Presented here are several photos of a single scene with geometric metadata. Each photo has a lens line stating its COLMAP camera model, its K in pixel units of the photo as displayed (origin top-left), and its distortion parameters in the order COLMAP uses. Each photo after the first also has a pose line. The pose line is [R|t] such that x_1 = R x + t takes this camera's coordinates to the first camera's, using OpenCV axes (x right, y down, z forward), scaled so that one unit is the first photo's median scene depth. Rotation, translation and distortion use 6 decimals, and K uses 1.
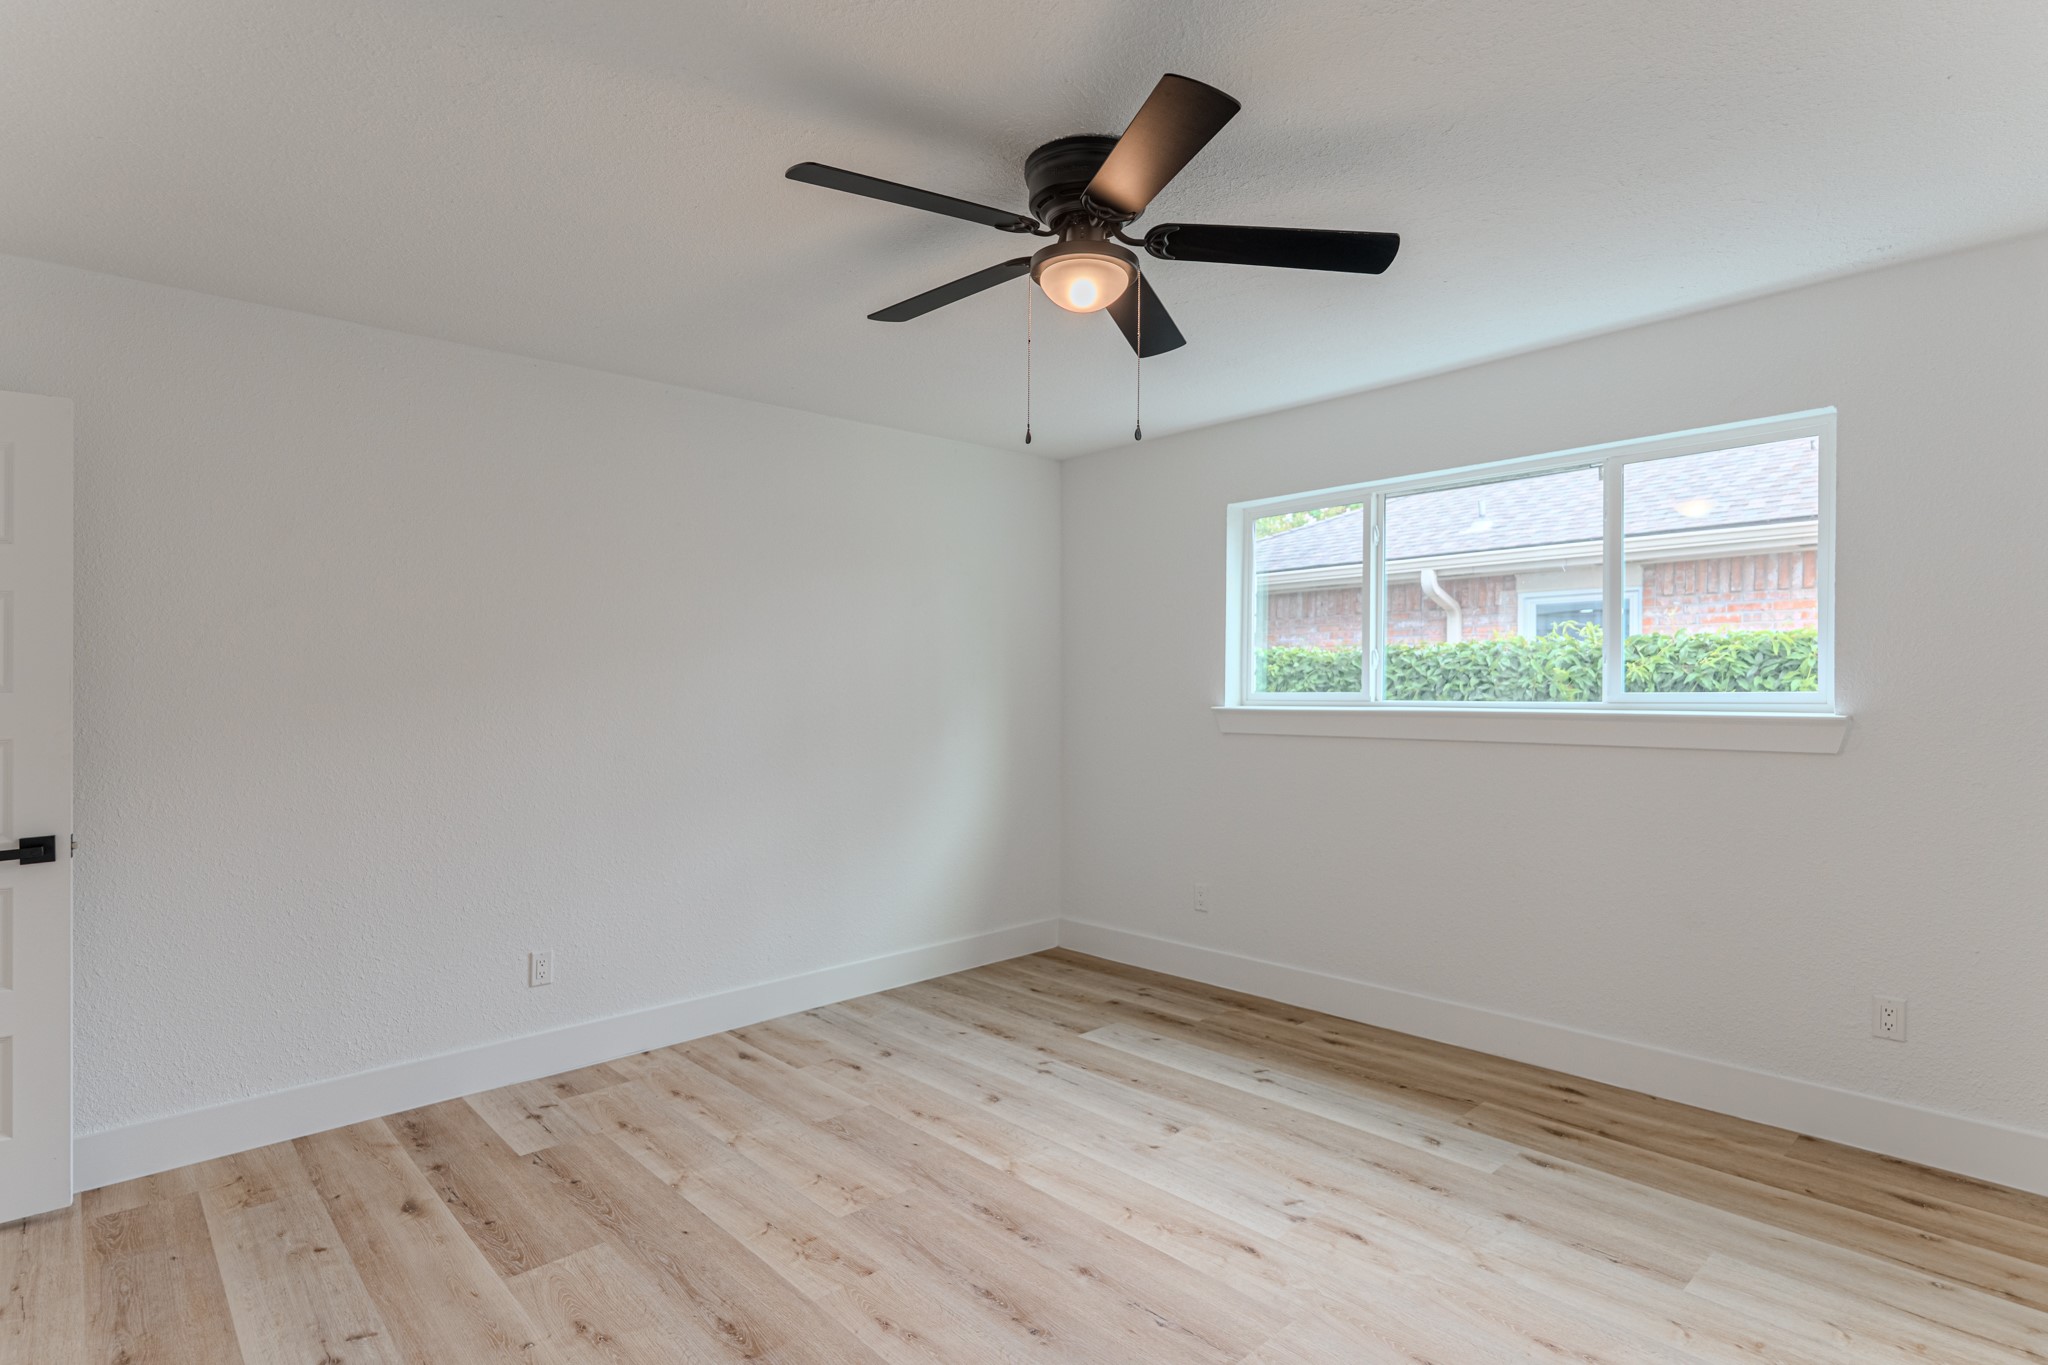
lens RADIAL K [[1036.6, 0, 1024.5], [0, 1036.6, 651.7], [0, 0, 1]] dist [0.000402, 0.000146]
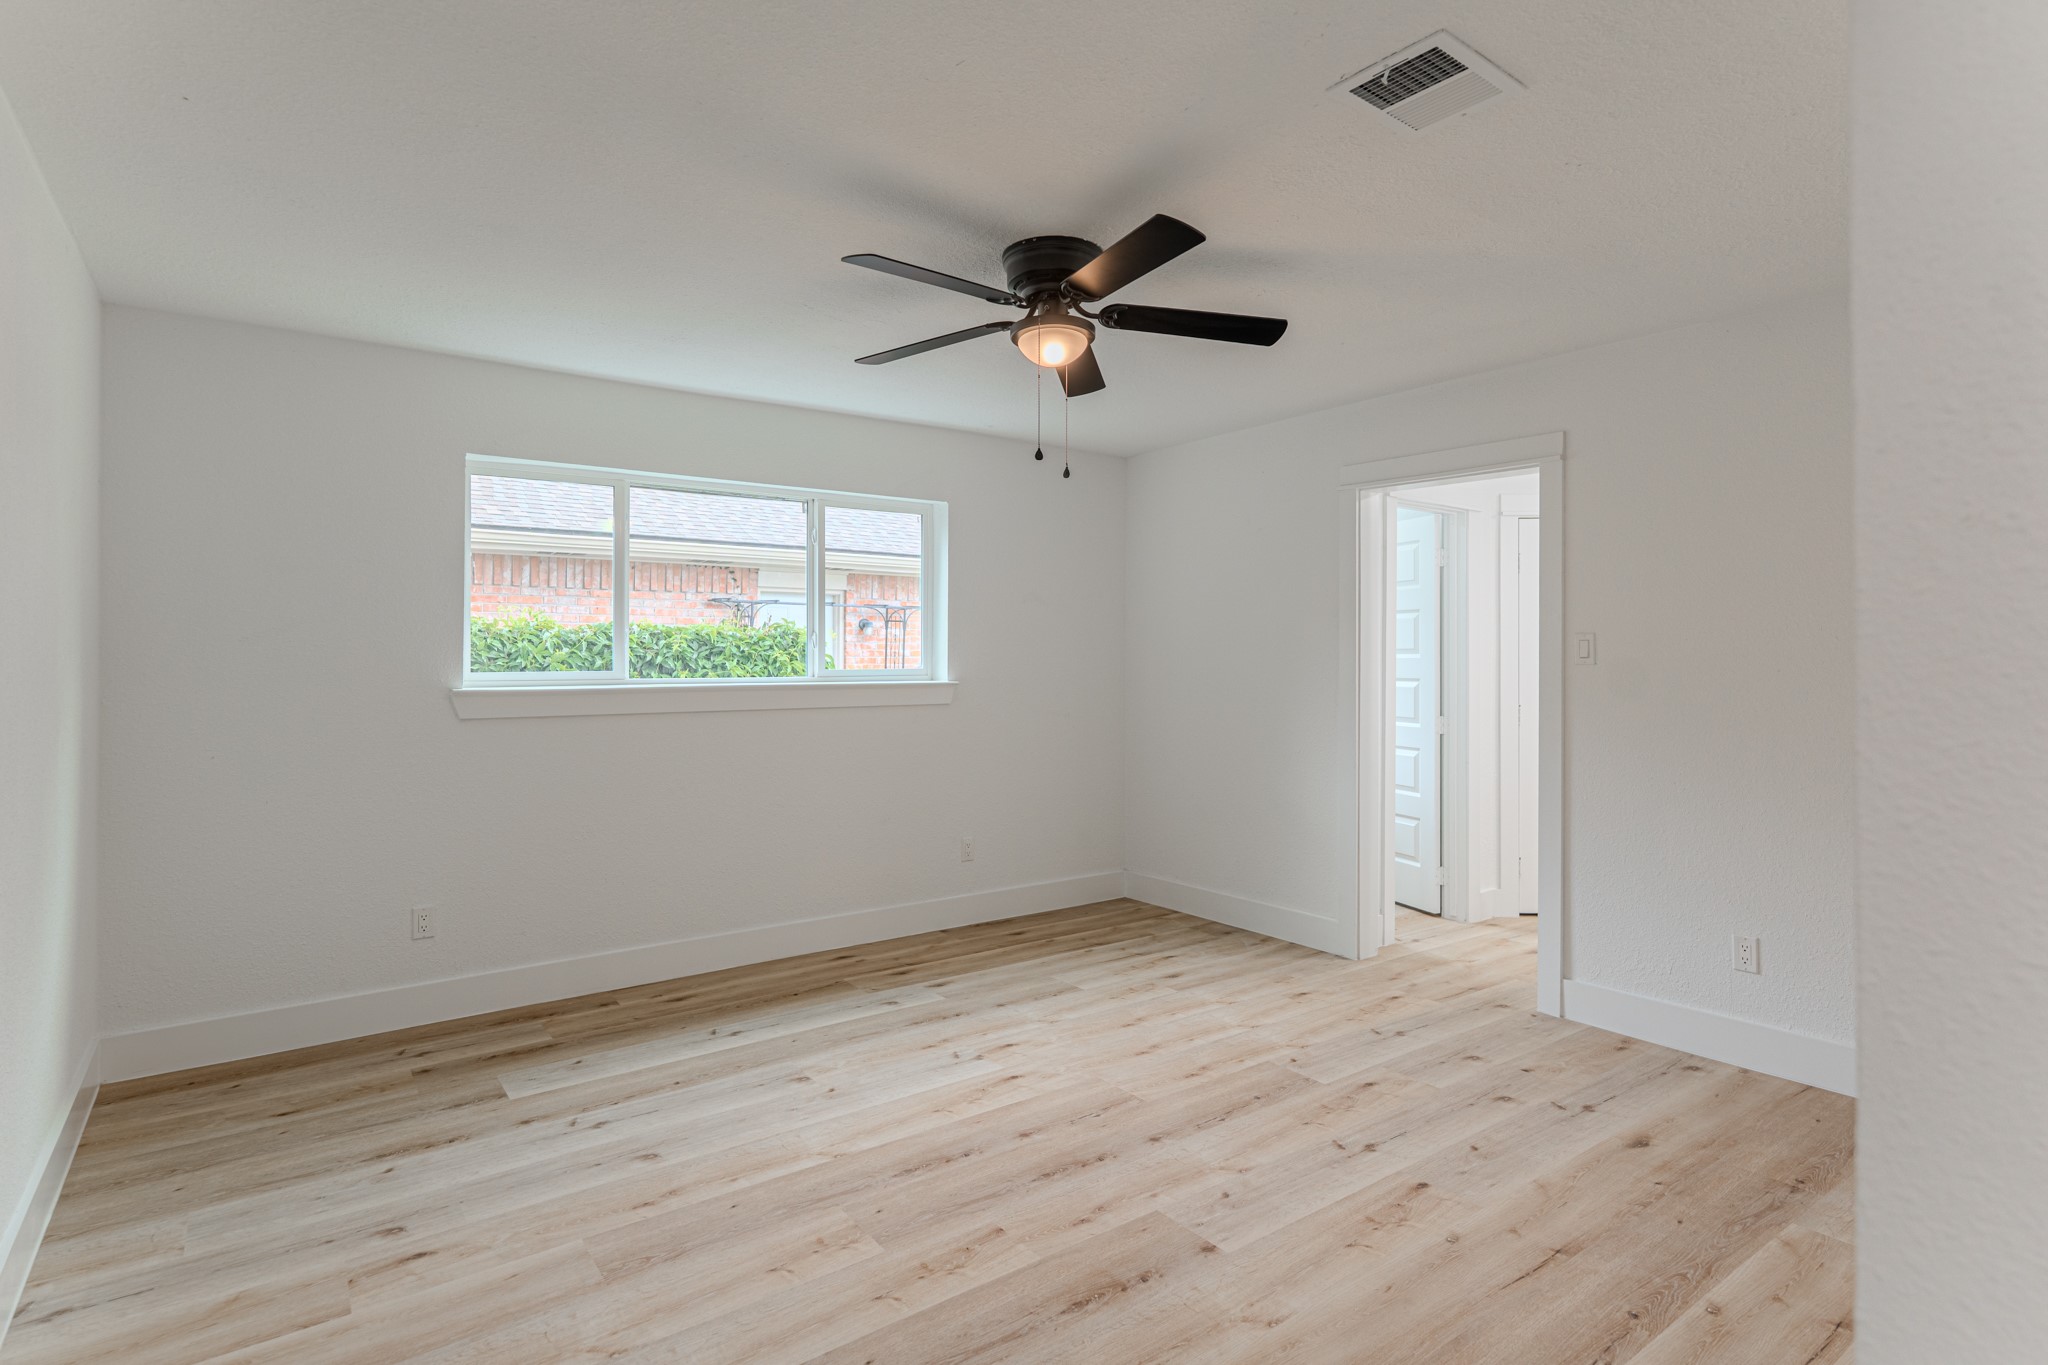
lens RADIAL K [[1036.6, 0, 1024.5], [0, 1036.6, 651.7], [0, 0, 1]] dist [0.000402, 0.000146]
pose [[0.117091, 0.015877, 0.992994, -0.775254], [-0.030784, 0.999450, -0.012350, 0.024199], [-0.992644, -0.029122, 0.117515, 0.573188]]
